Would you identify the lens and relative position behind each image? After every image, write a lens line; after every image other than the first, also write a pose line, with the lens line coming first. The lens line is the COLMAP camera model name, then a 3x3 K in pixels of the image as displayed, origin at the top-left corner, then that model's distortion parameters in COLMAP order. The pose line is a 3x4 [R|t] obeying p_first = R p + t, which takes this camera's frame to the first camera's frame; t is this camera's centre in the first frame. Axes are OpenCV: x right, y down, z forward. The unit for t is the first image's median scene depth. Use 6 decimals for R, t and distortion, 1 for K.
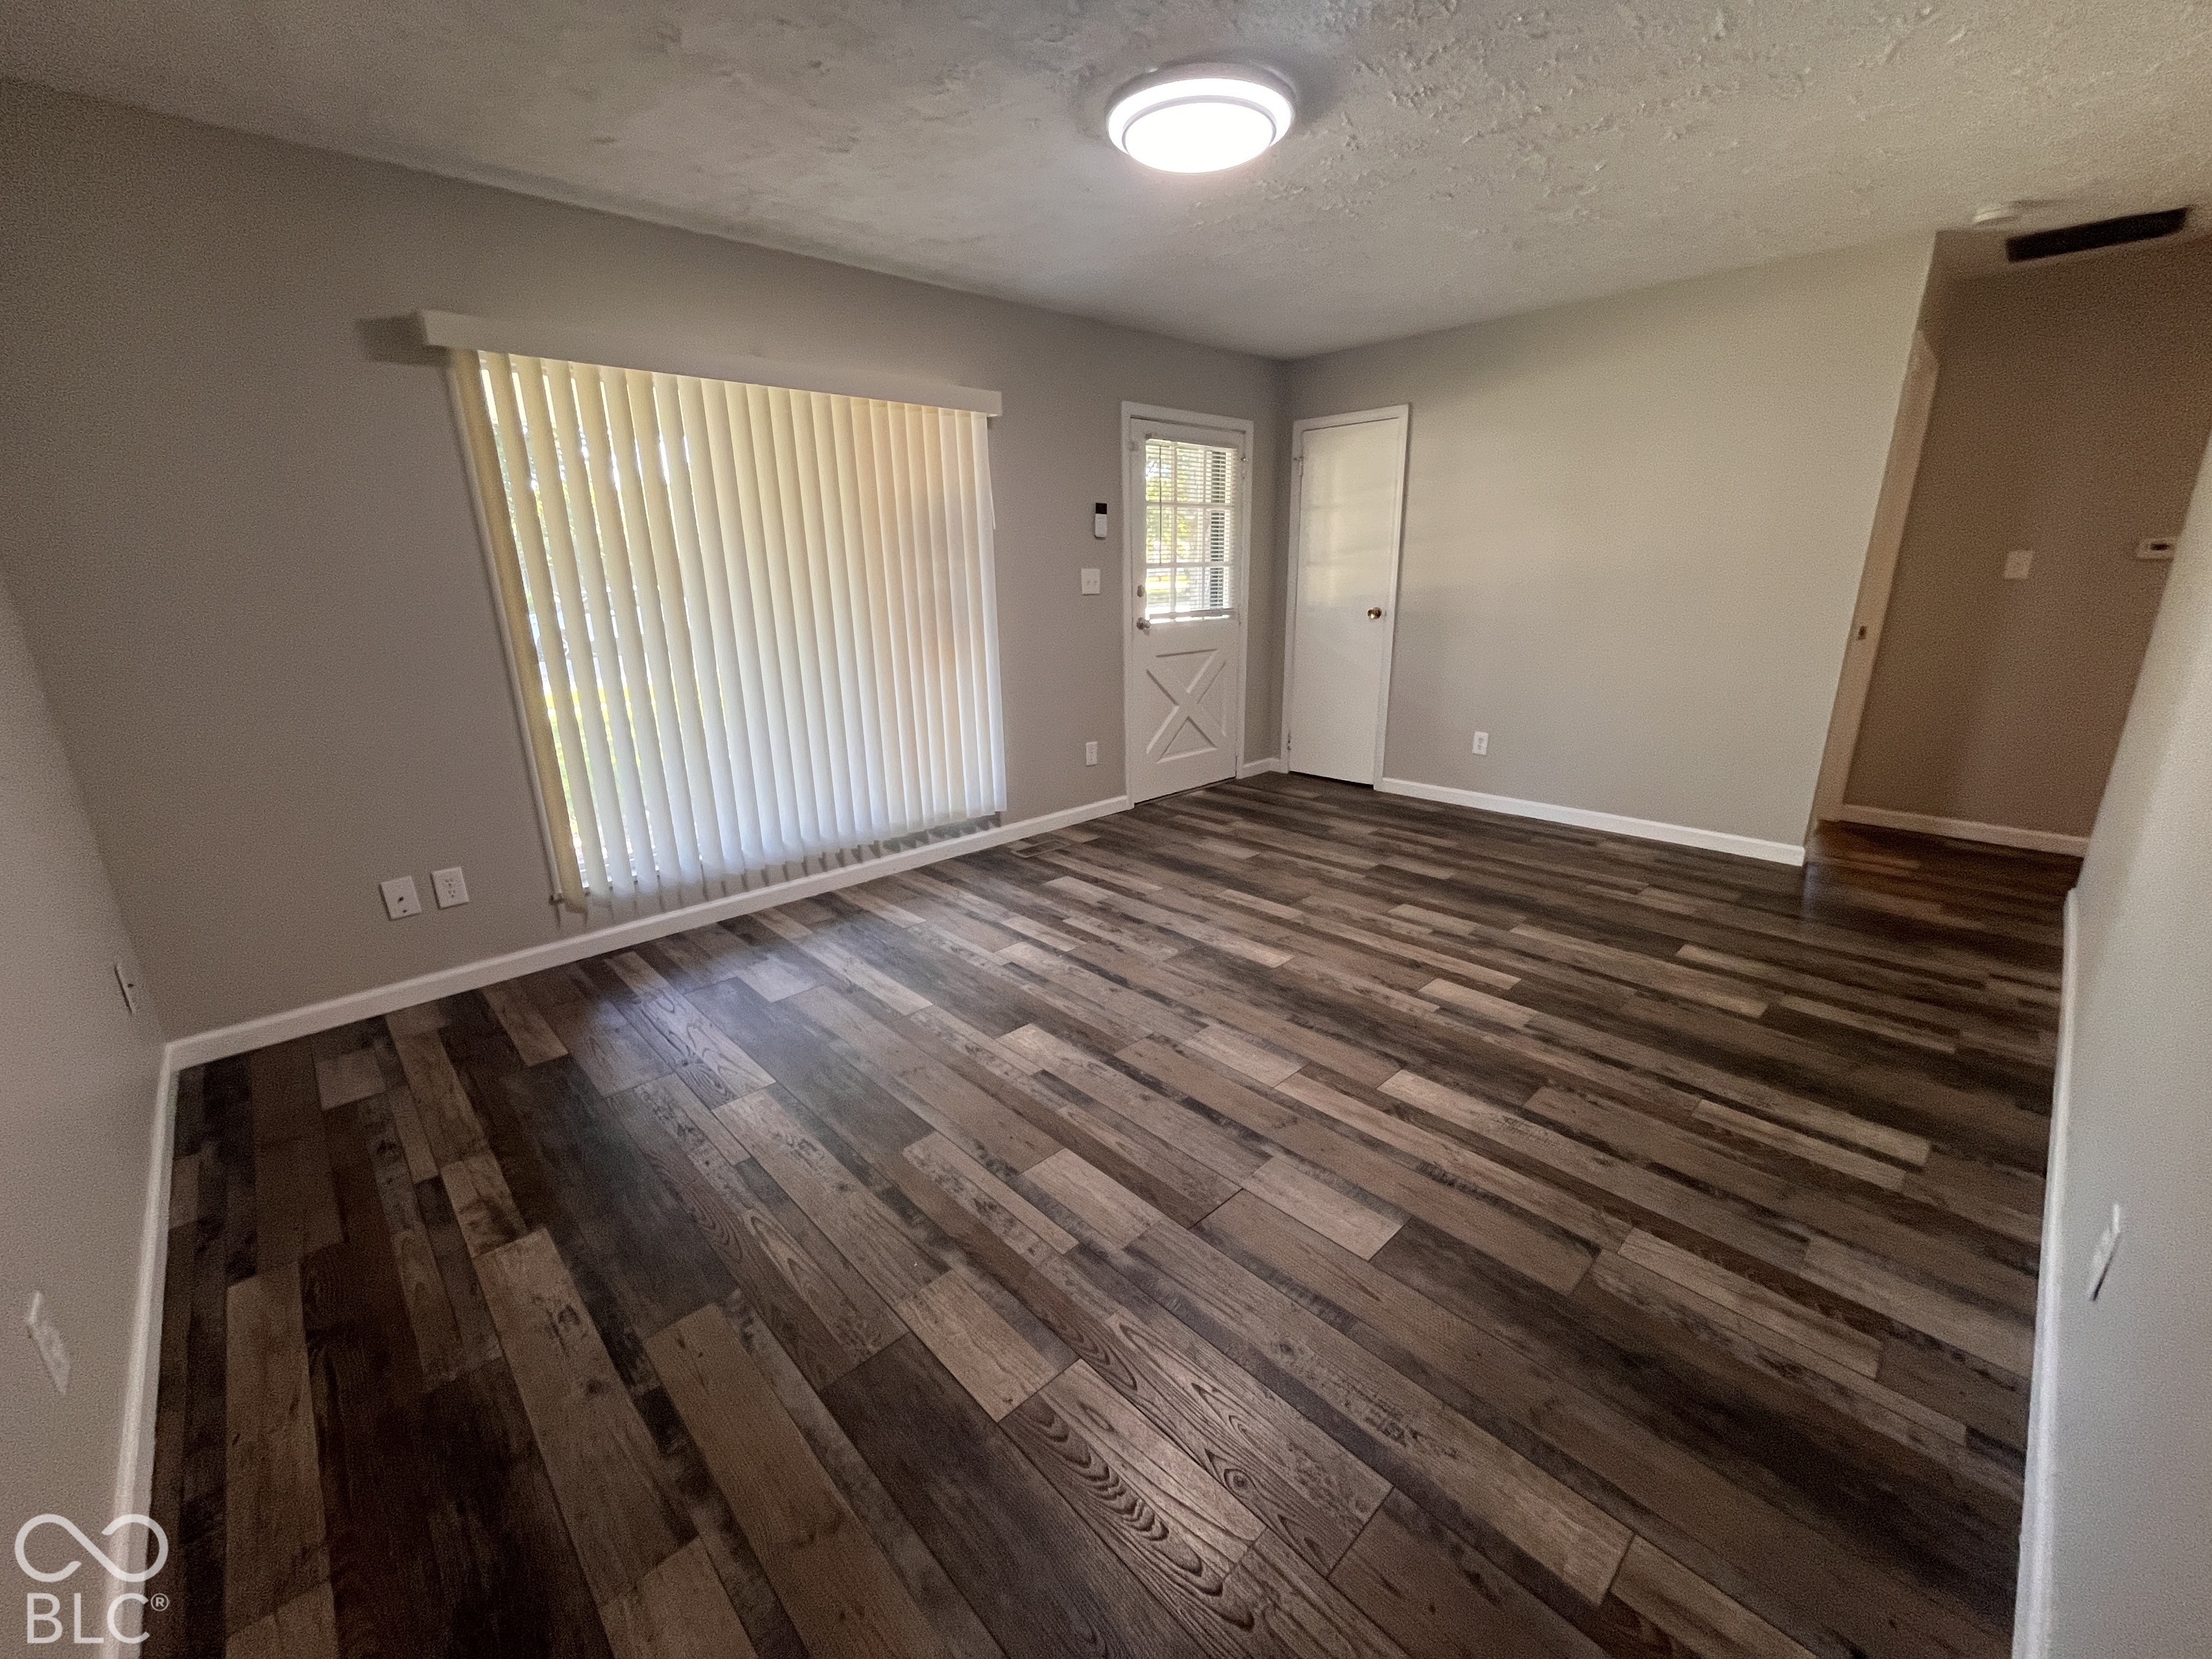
lens RADIAL K [[890.0, 0, 1108.1], [0, 890.0, 833.5], [0, 0, 1]] dist [-0.000902, -0.000190]
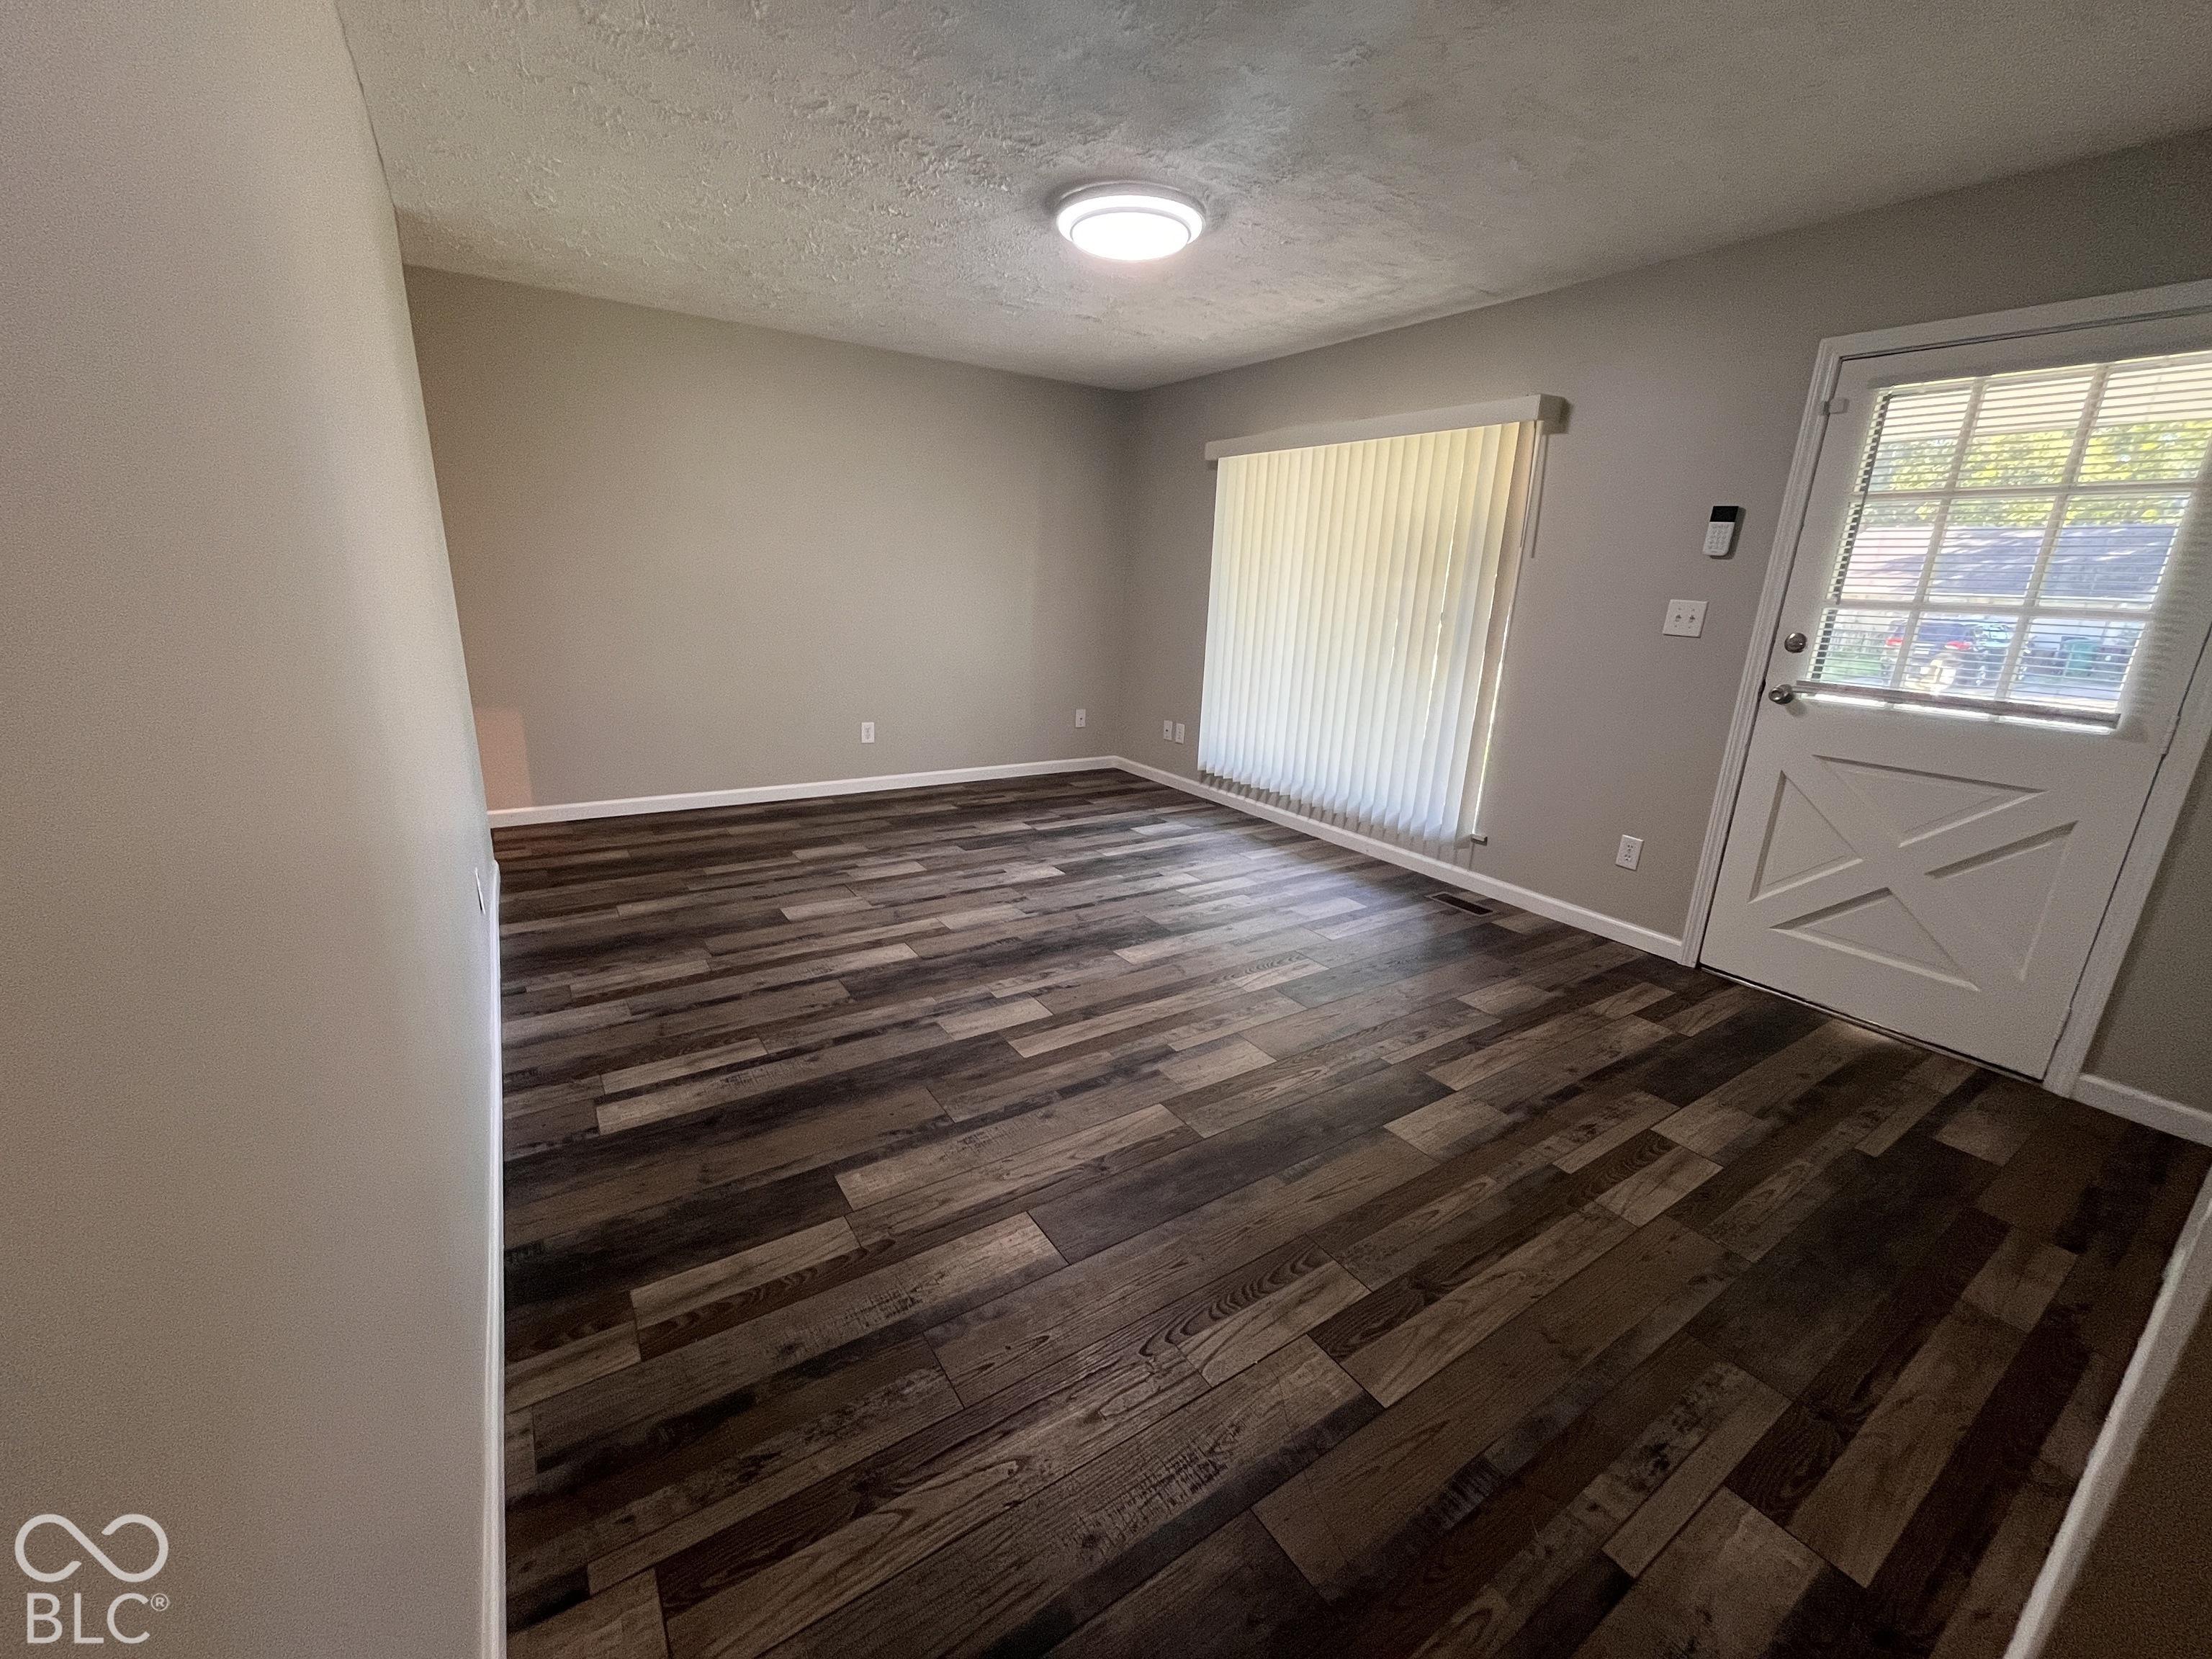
lens RADIAL K [[890.0, 0, 1108.1], [0, 890.0, 833.5], [0, 0, 1]] dist [-0.000902, -0.000190]
pose [[-0.177020, 0.283327, -0.942544, 1.310018], [-0.319640, 0.889207, 0.327326, -0.365258], [0.930857, 0.359218, -0.066845, 1.157263]]
